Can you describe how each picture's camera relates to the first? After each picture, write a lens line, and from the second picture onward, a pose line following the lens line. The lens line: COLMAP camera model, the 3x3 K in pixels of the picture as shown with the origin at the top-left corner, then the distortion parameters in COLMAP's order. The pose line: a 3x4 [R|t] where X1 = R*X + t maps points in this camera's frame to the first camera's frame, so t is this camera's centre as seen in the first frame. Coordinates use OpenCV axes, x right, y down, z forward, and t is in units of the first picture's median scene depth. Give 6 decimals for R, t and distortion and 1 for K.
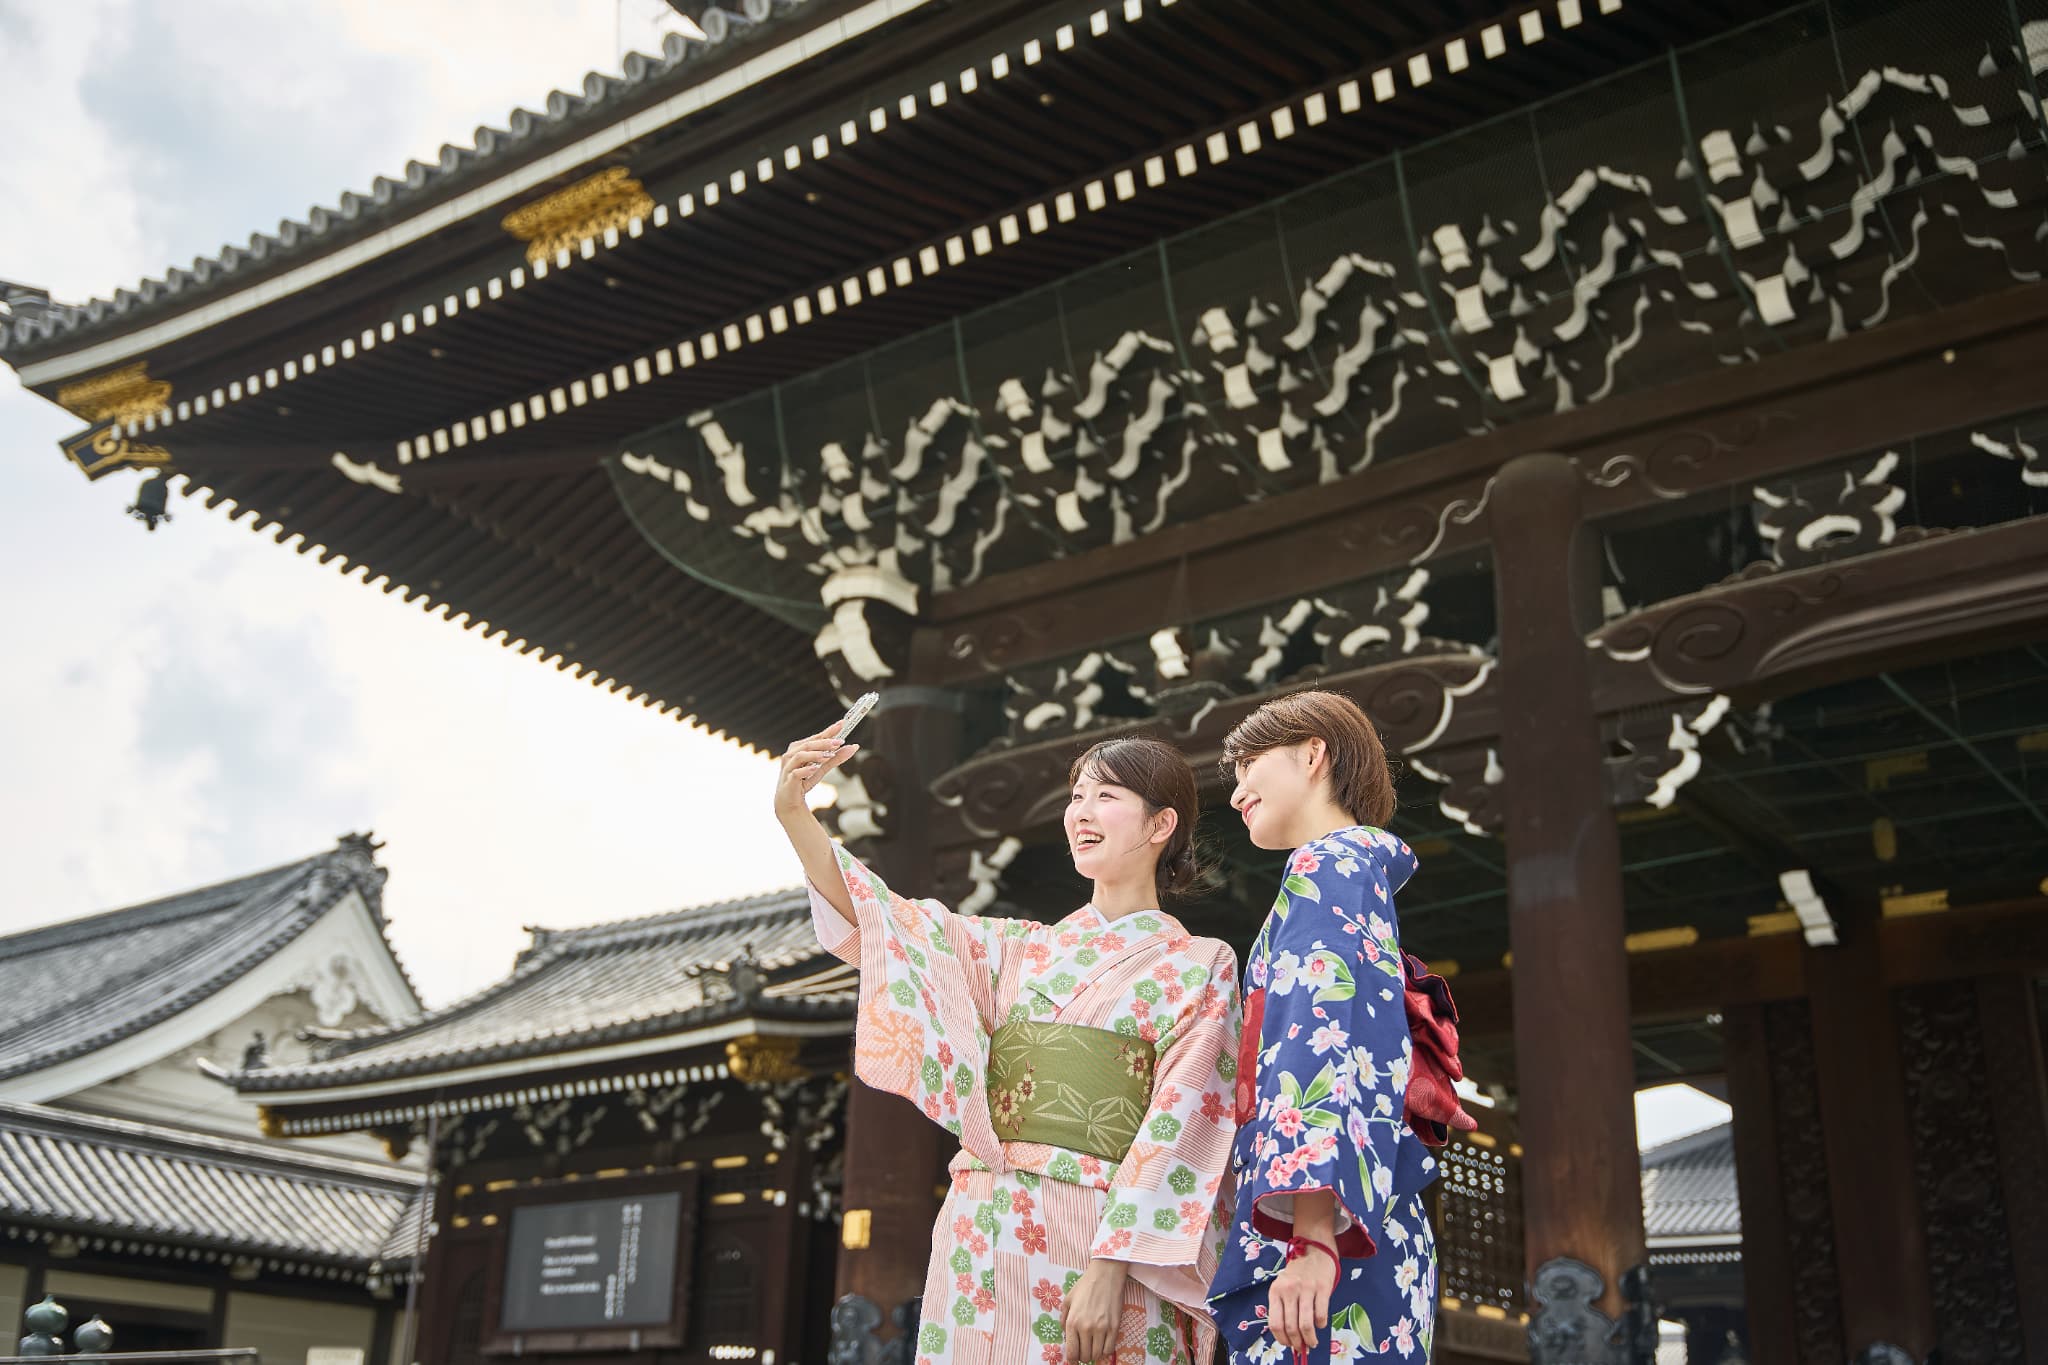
lens RADIAL K [[2138.4, 0, 1024.0], [0, 2138.4, 682.5], [0, 0, 1]] dist [0.000017, 0.003153]
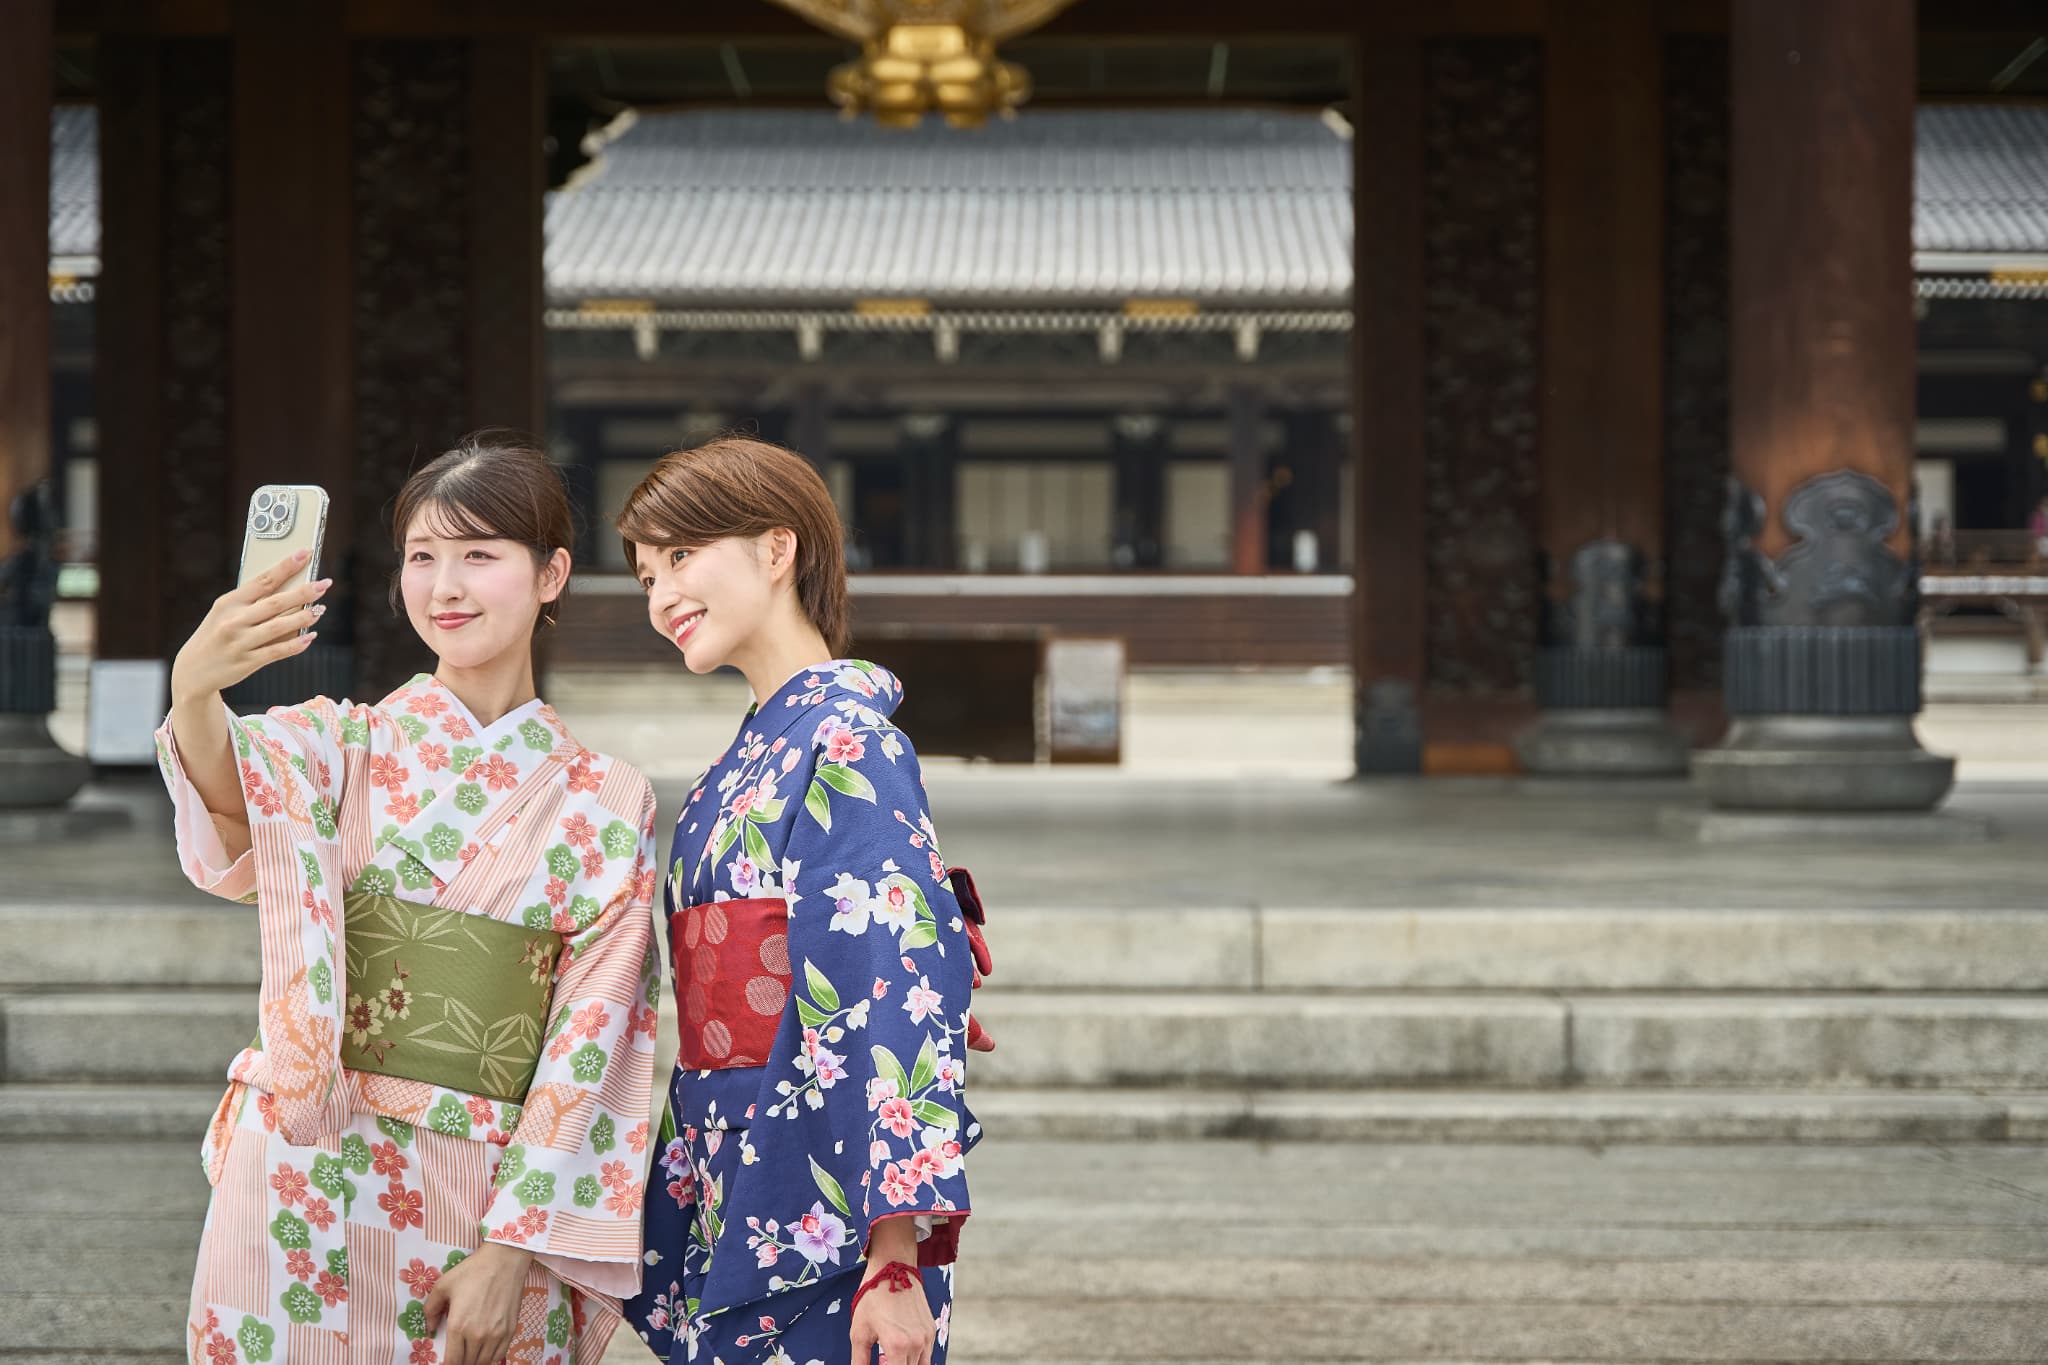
lens RADIAL K [[3346.9, 0, 1024.0], [0, 3346.9, 682.5], [0, 0, 1]] dist [0.022117, -0.027450]
pose [[0.804465, -0.022934, 0.593556, -0.081198], [-0.199259, 0.930935, 0.306031, -0.047663], [-0.559581, -0.364463, 0.744336, 0.021614]]
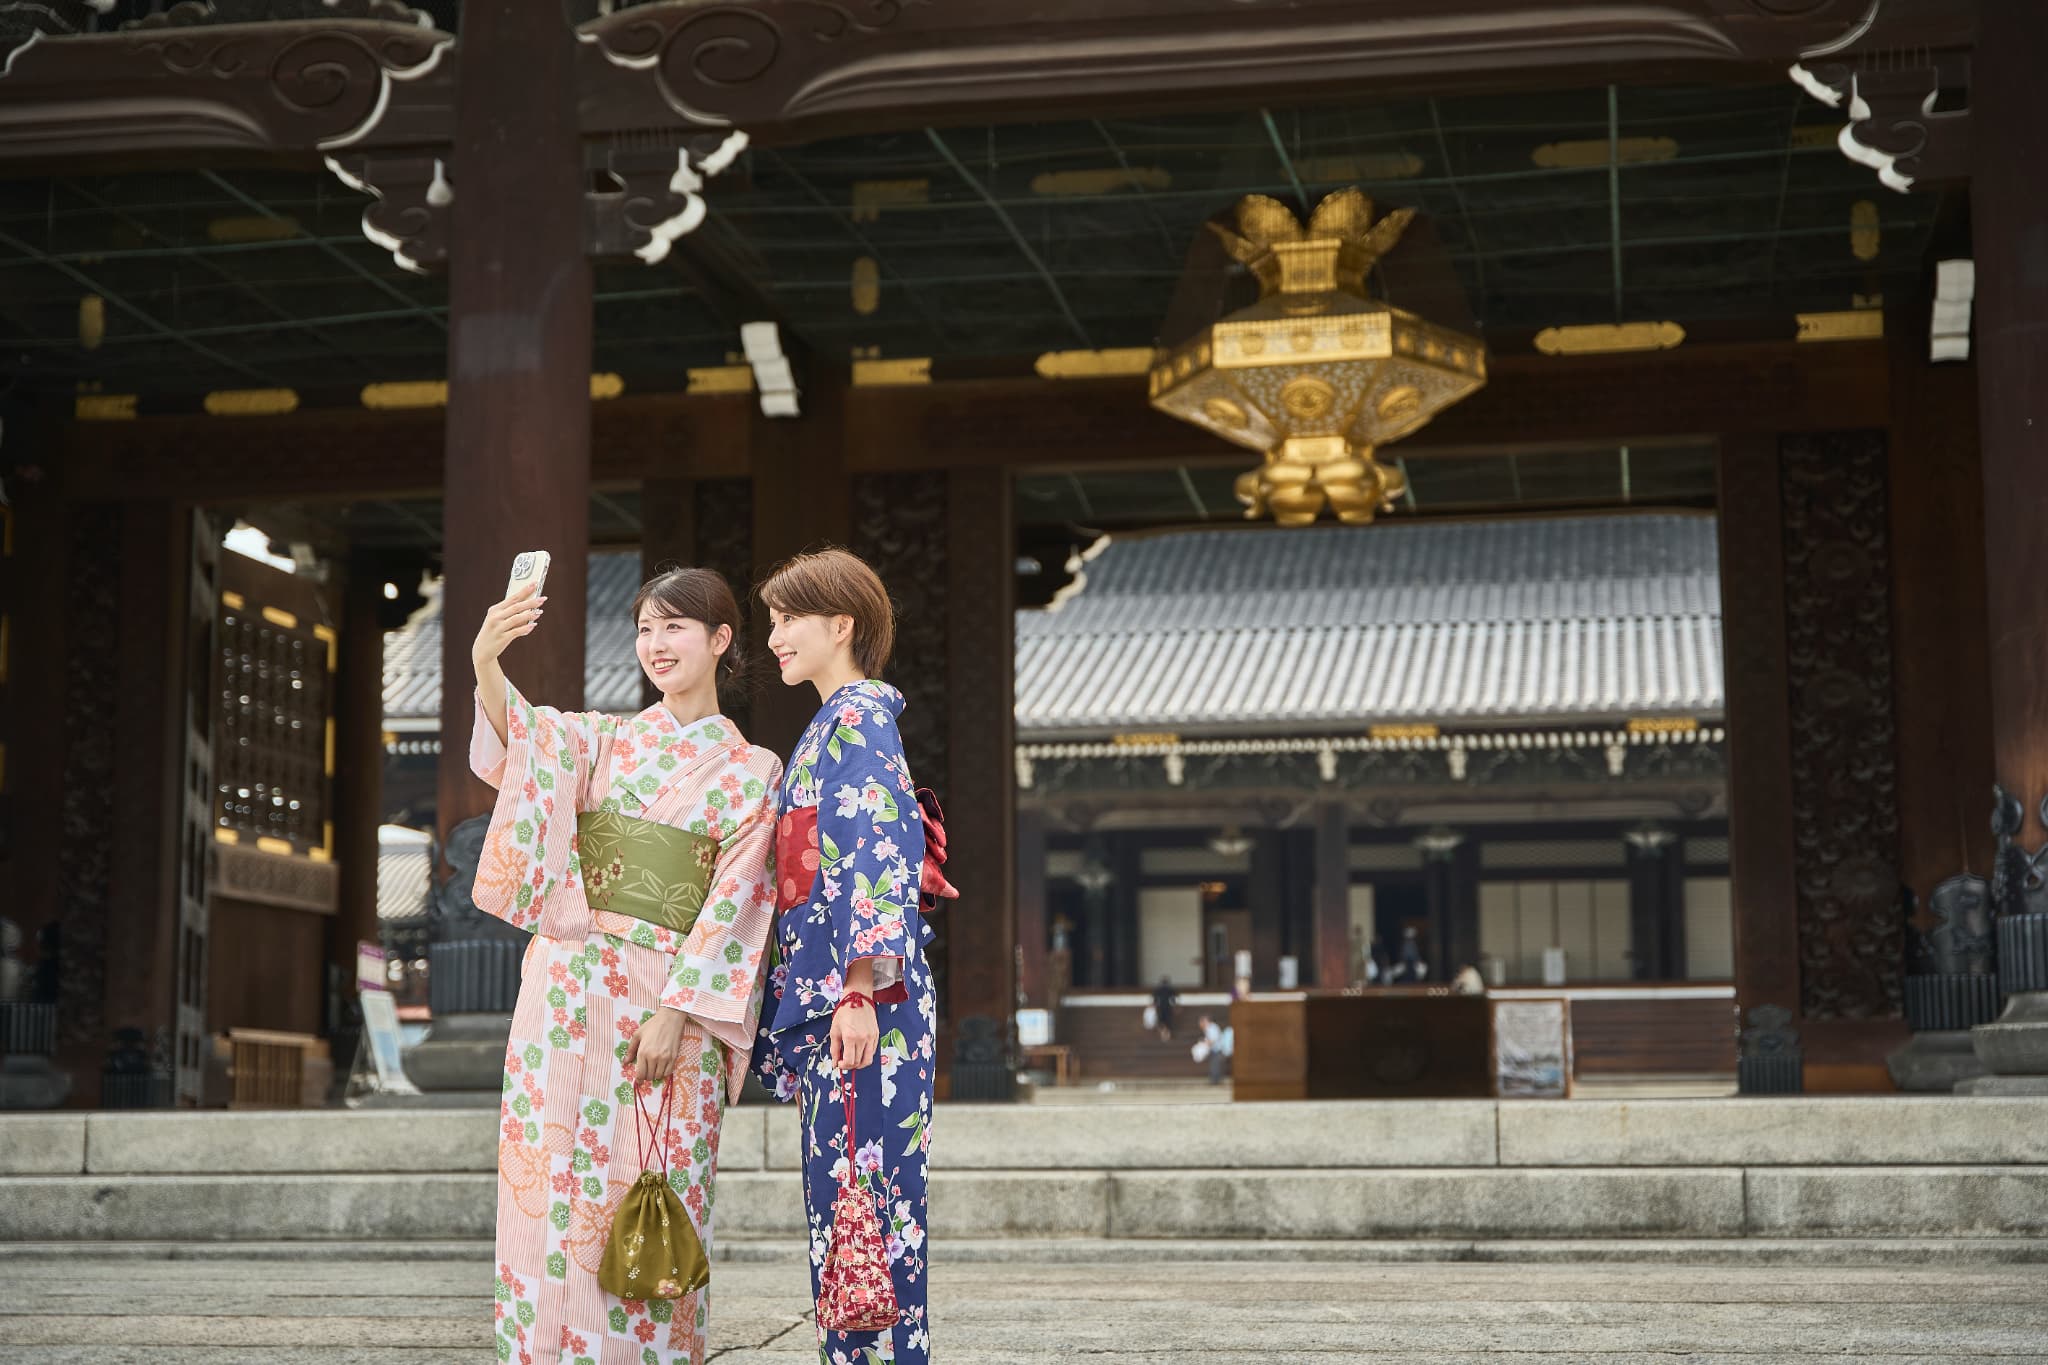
lens RADIAL K [[3191.7, 0, 1026.2], [0, 3191.7, 668.3], [0, 0, 1]] dist [0.019725, -0.007228]
pose [[0.890060, 0.030658, 0.454811, -0.108872], [-0.138362, 0.968834, 0.205466, -0.057479], [-0.434337, -0.245805, 0.866563, -0.116737]]
